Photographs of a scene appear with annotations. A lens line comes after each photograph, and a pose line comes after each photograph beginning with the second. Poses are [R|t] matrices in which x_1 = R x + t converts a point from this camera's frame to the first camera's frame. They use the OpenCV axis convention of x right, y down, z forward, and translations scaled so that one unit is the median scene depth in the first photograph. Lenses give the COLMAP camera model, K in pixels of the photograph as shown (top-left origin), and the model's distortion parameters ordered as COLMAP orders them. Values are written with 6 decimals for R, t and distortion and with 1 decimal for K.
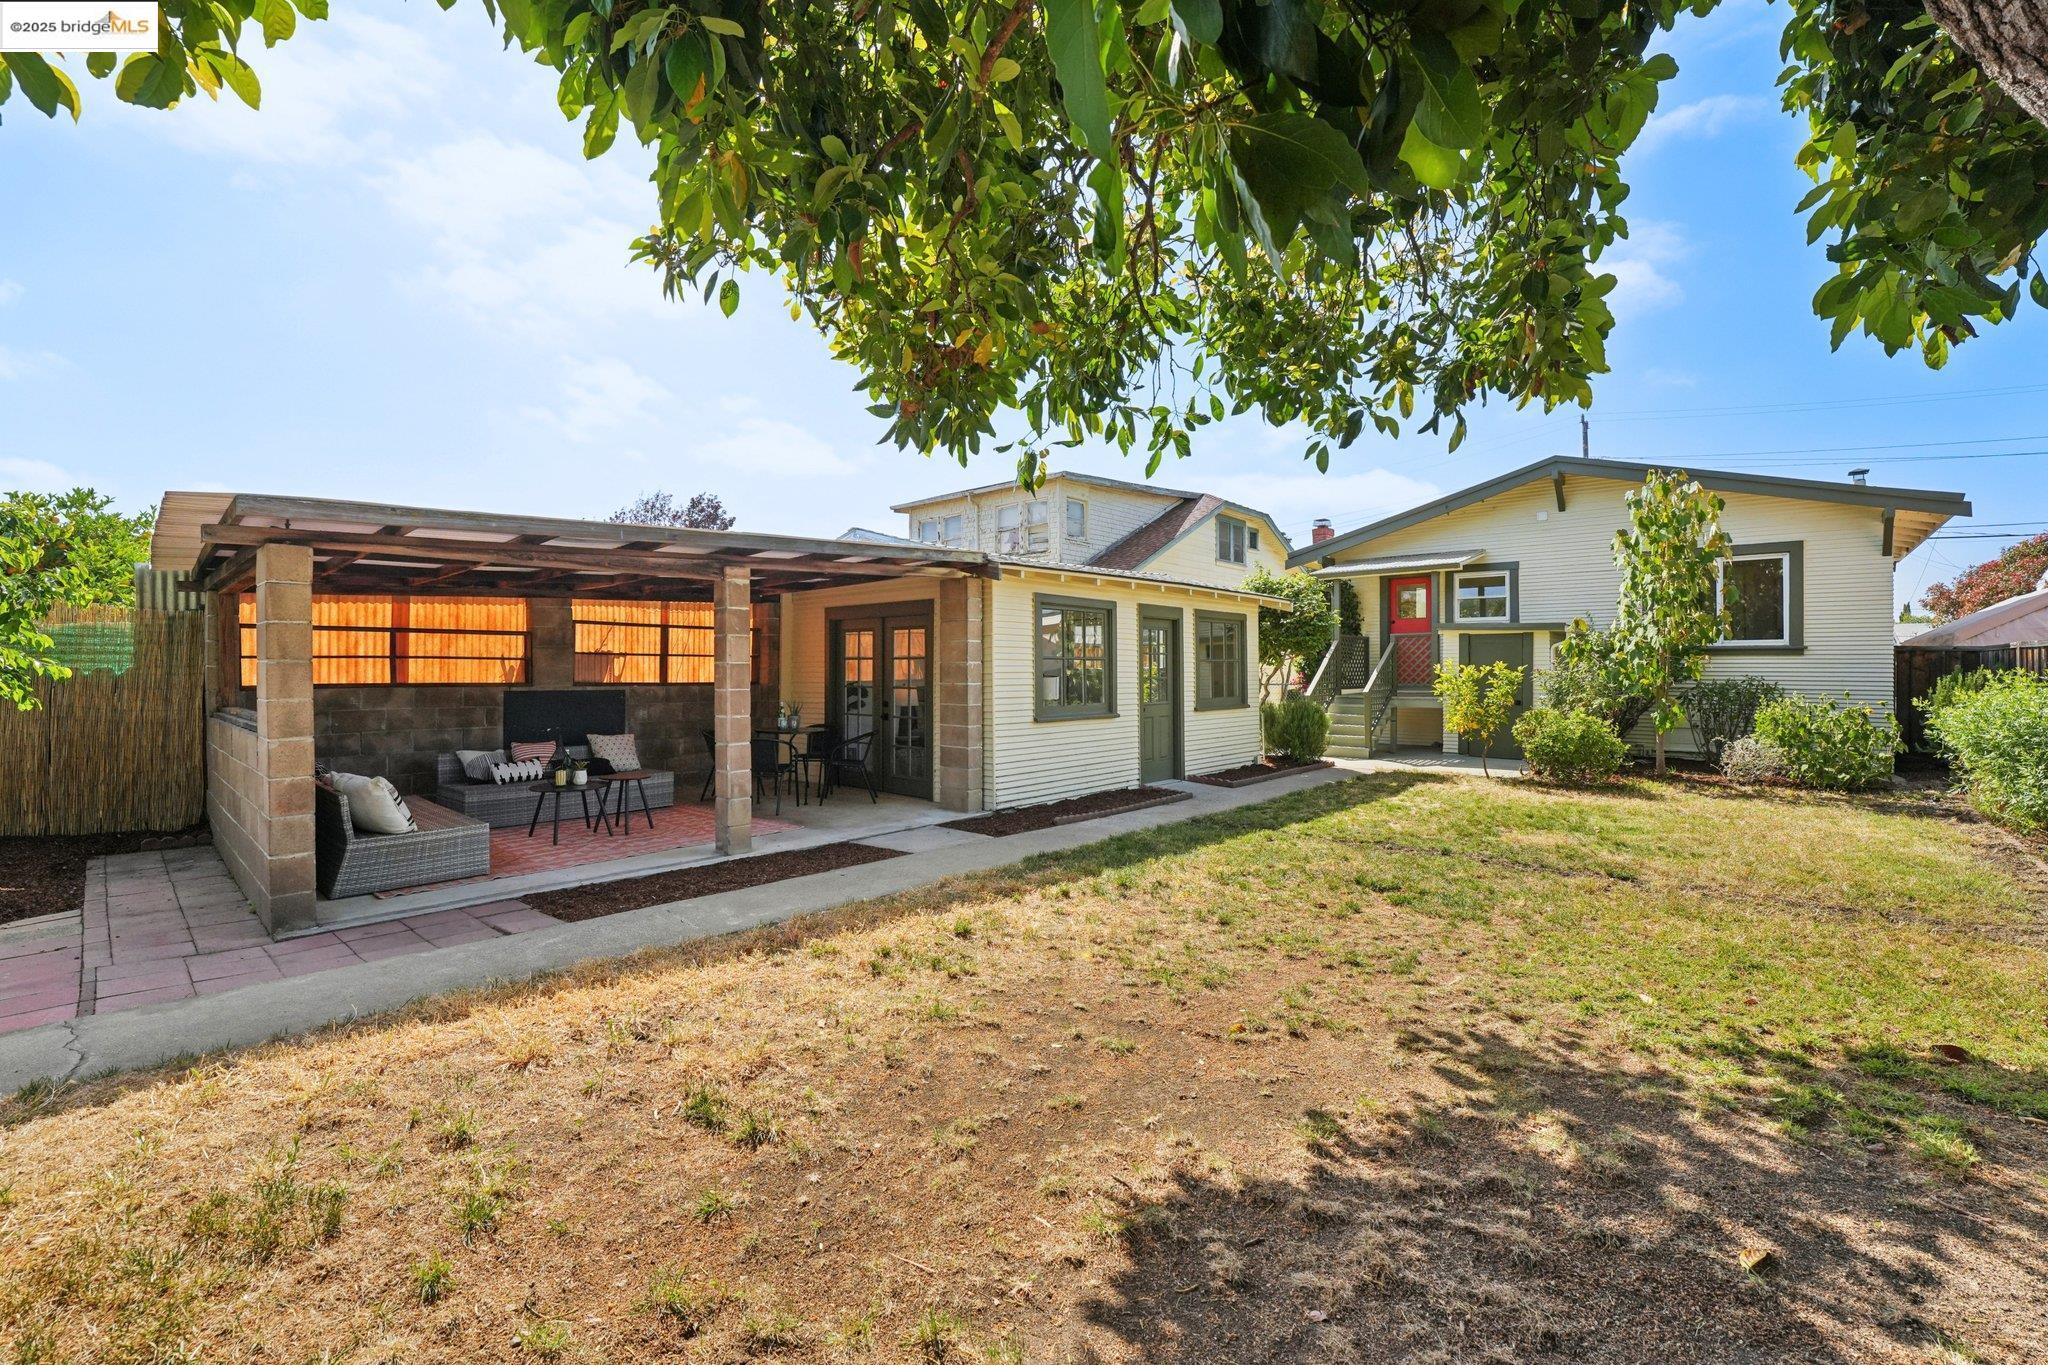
lens RADIAL K [[821.1, 0, 1027.1], [0, 821.1, 679.6], [0, 0, 1]] dist [-0.001313, 0.000217]
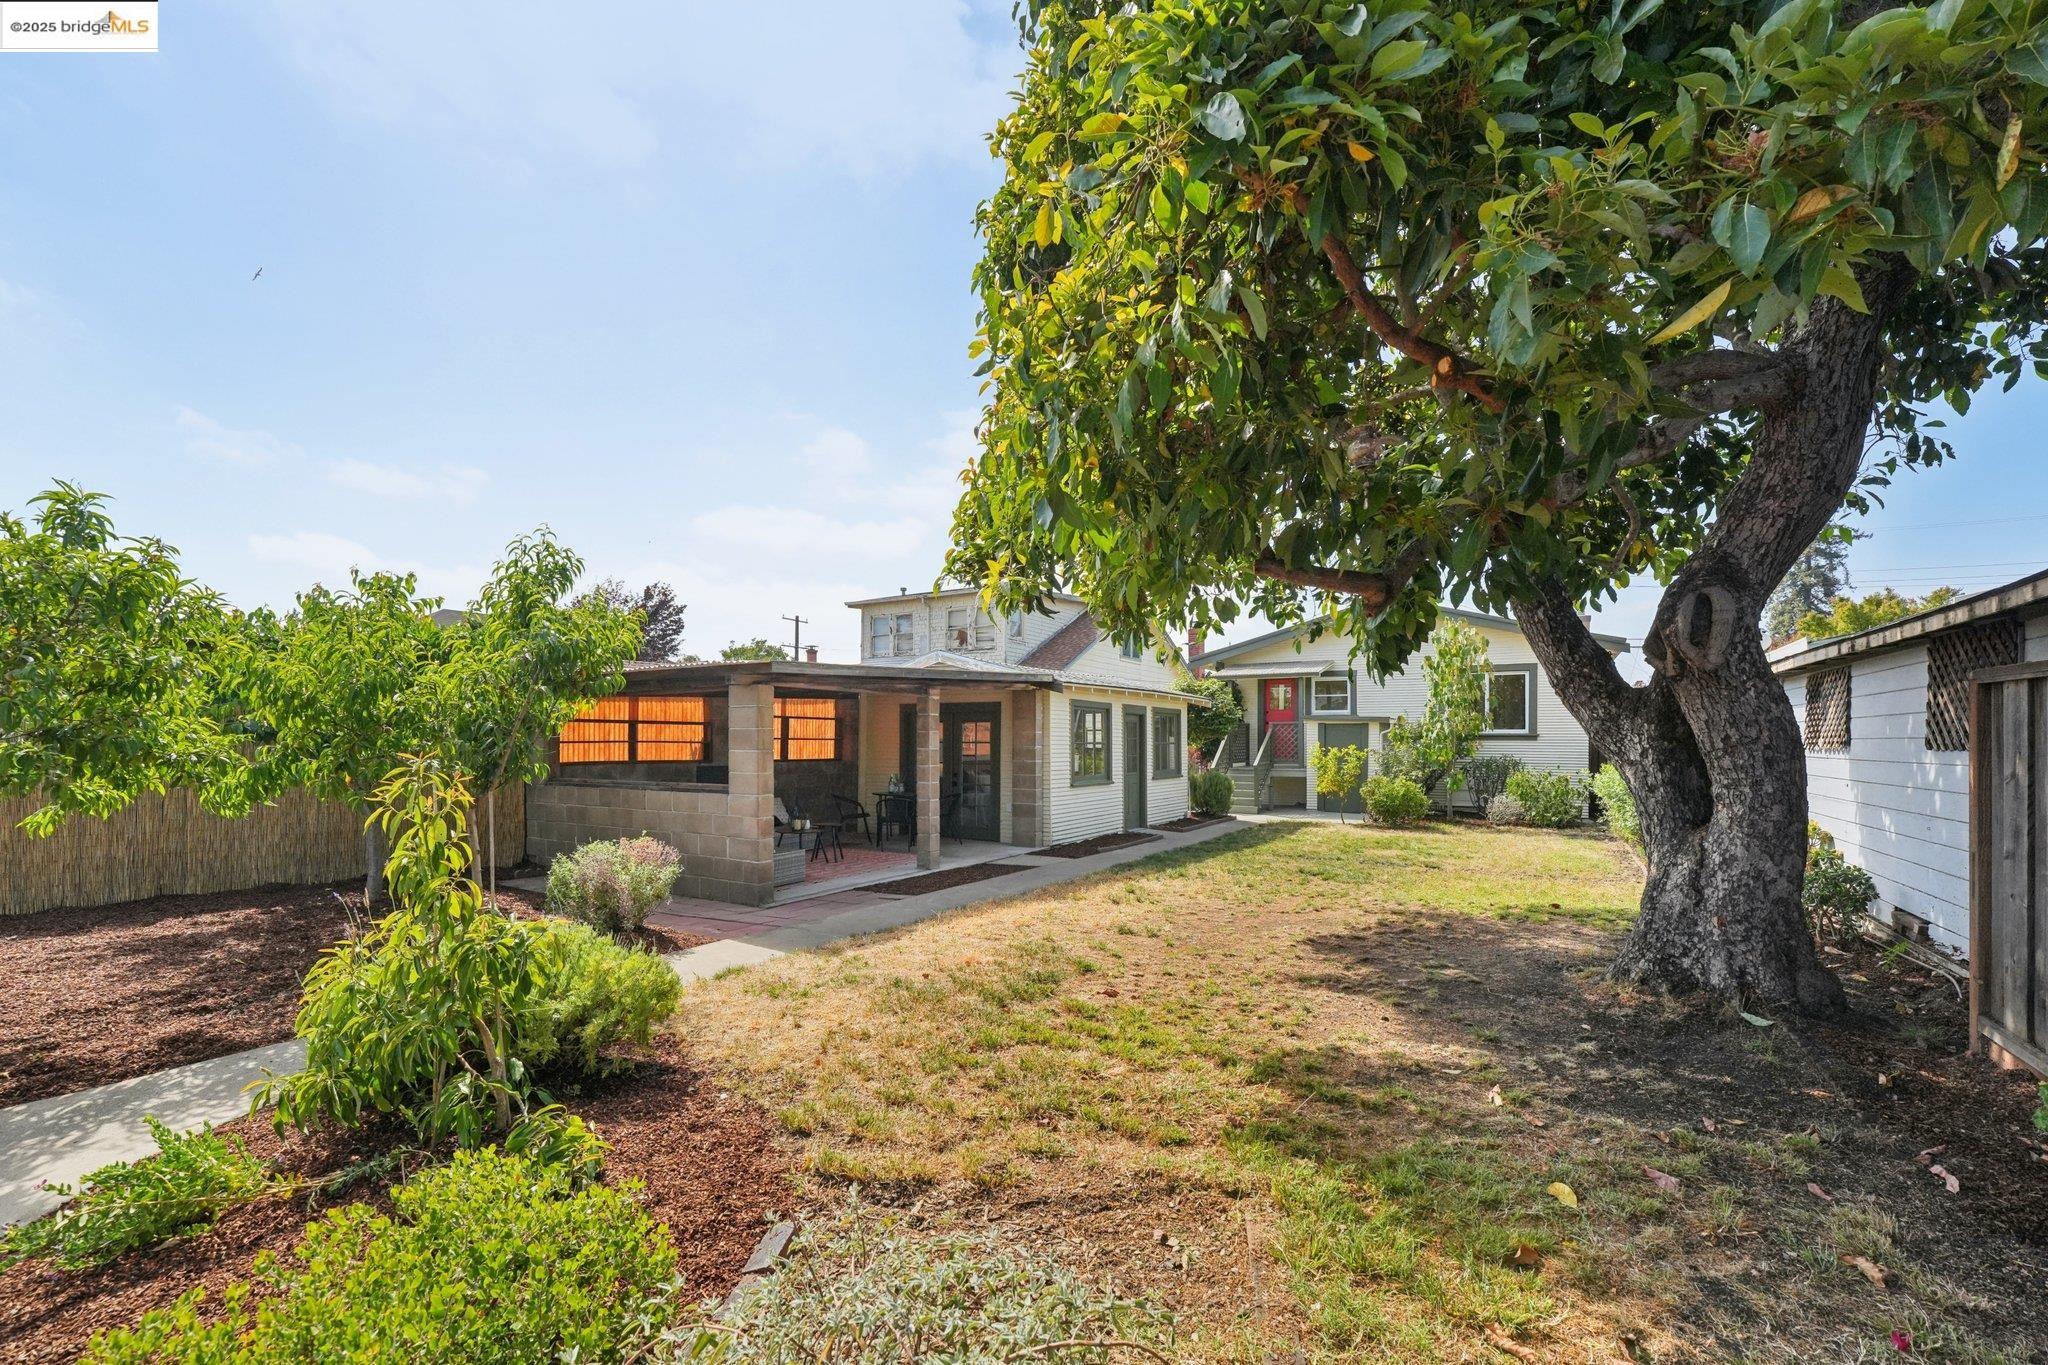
lens RADIAL K [[815.4, 0, 1020.8], [0, 815.4, 764.4], [0, 0, 1]] dist [0.030615, 0.000026]
pose [[0.983493, -0.001324, 0.180943, -0.282864], [-0.001388, 0.999889, 0.014858, -0.007997], [-0.180943, -0.014863, 0.983381, -0.348794]]
